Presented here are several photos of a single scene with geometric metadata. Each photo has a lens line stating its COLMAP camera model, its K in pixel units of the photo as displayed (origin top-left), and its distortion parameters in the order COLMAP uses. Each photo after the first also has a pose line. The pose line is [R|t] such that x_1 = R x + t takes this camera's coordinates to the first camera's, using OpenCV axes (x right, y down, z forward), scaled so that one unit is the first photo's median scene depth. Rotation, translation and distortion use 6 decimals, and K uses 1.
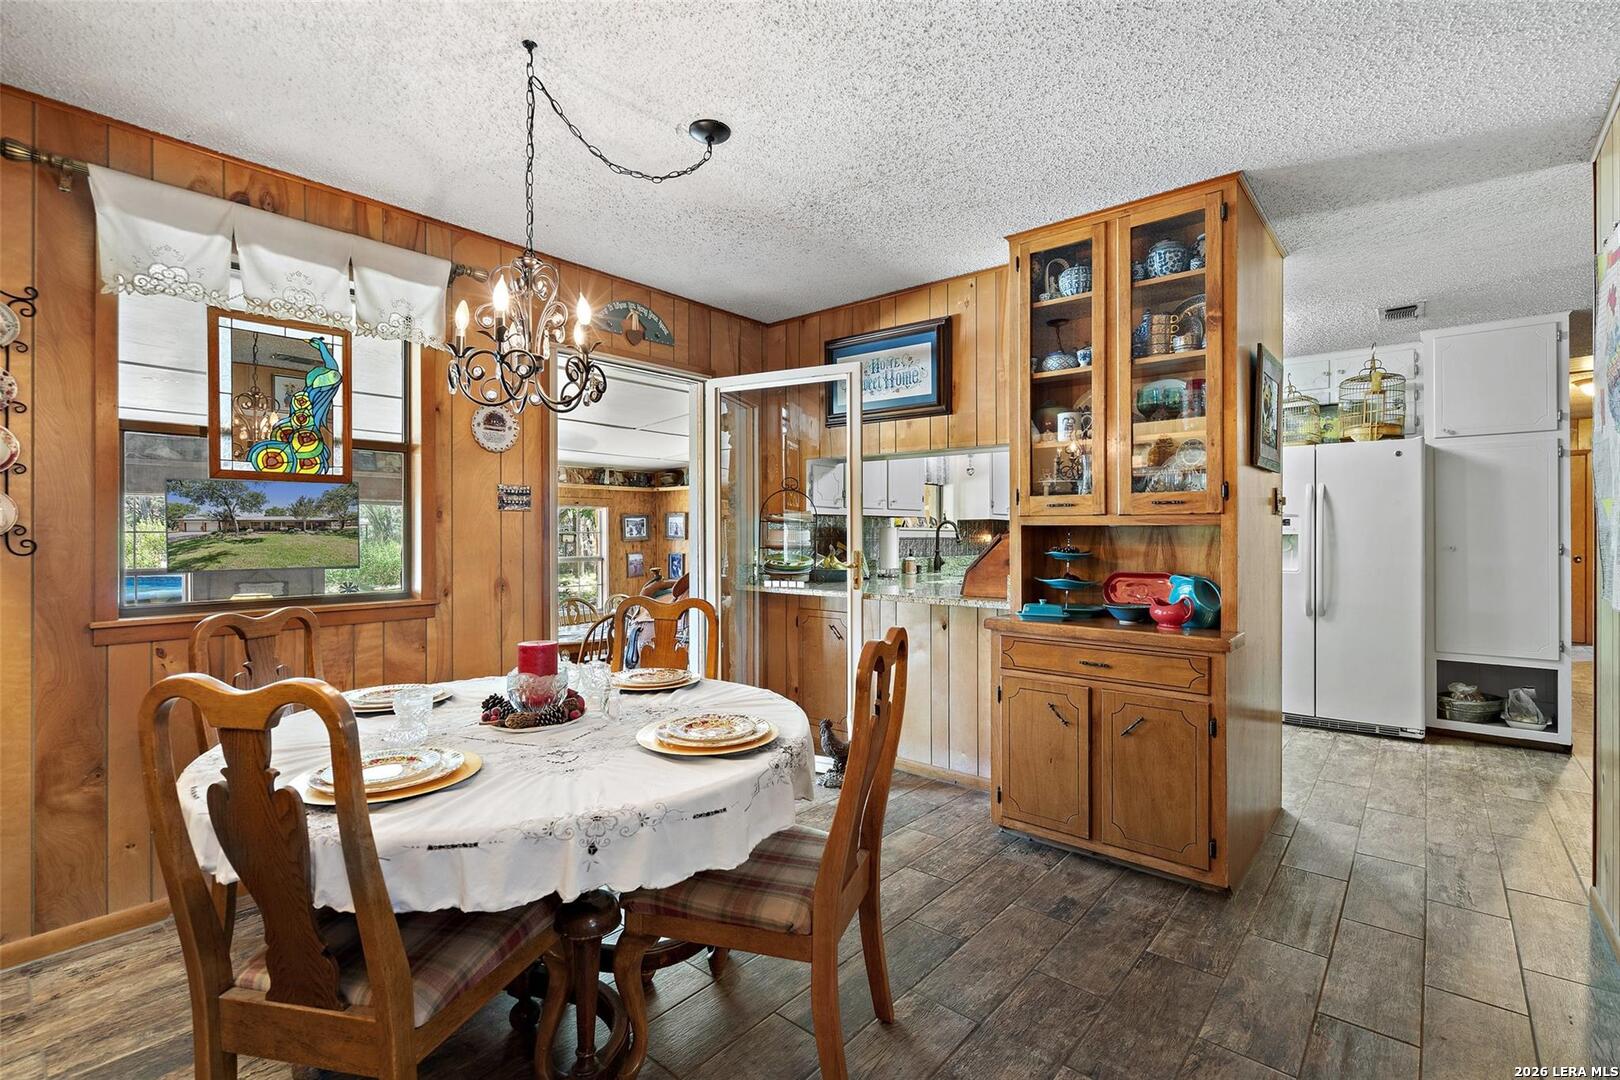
lens RADIAL K [[743.4, 0, 804.8], [0, 743.4, 533.8], [0, 0, 1]] dist [-0.004294, -0.000026]
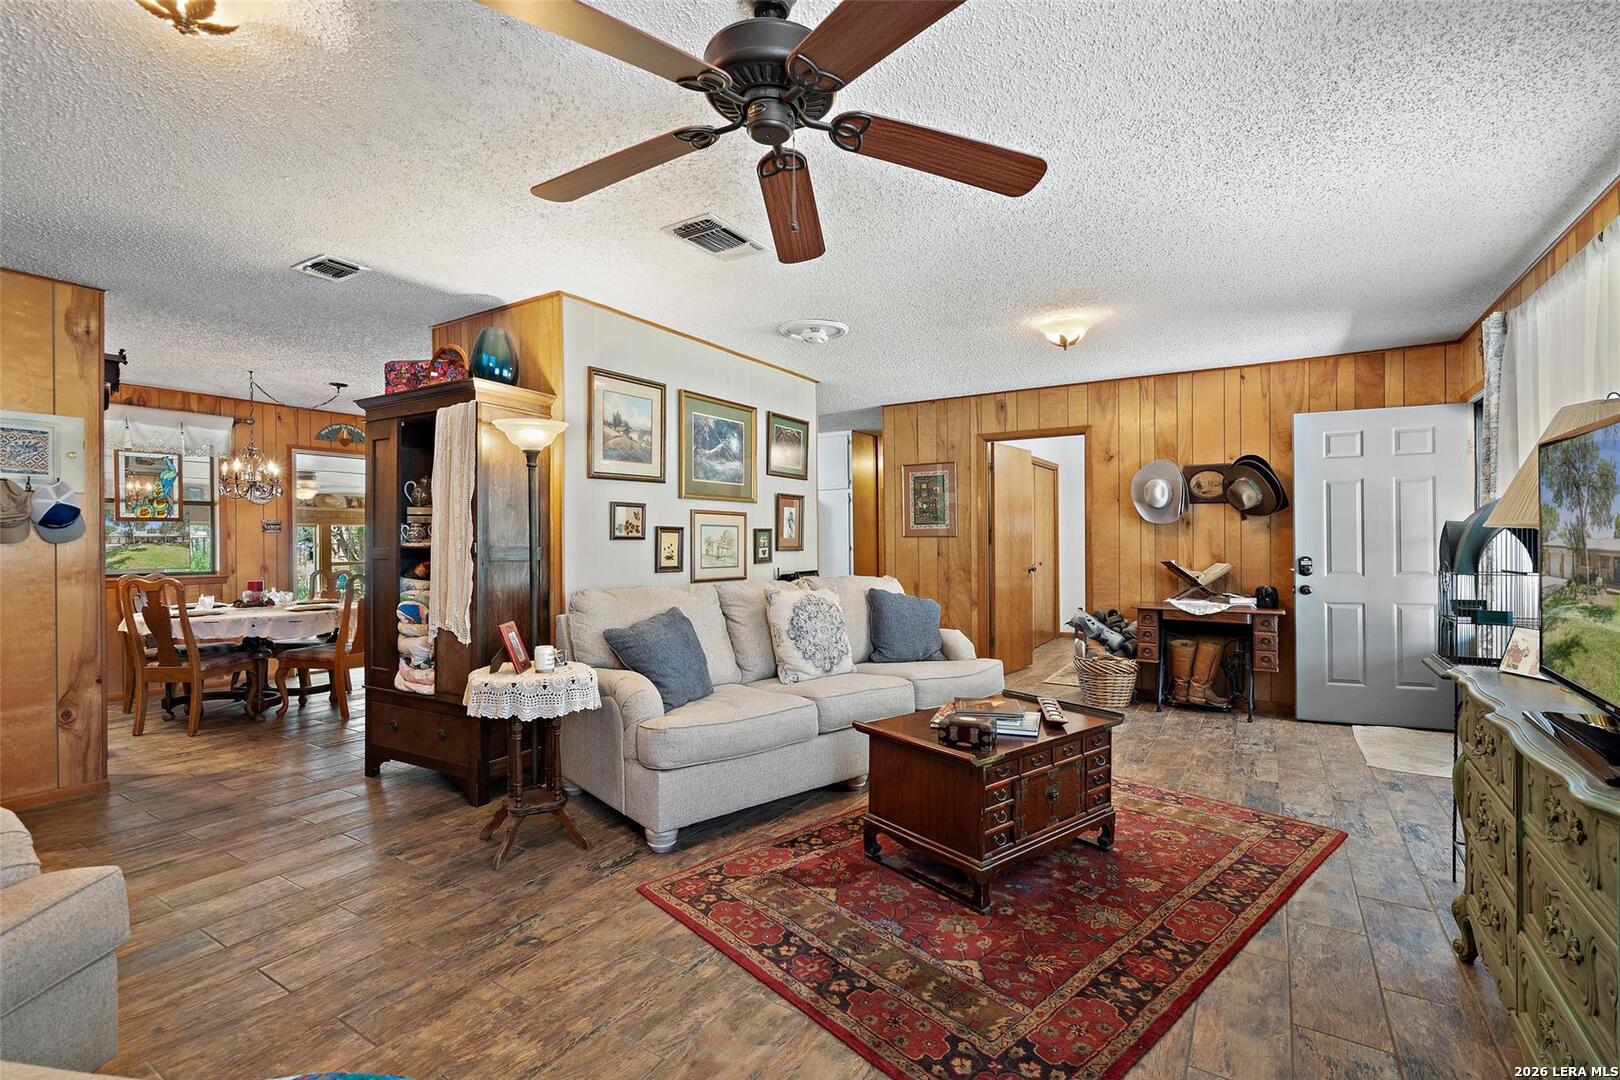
lens RADIAL K [[743.4, 0, 817.0], [0, 743.4, 544.1], [0, 0, 1]] dist [-0.004294, -0.000026]
pose [[0.987613, -0.006861, 0.156762, 0.919761], [0.006292, 0.999972, 0.004126, 0.003102], [-0.156786, -0.003089, 0.987628, -1.495368]]
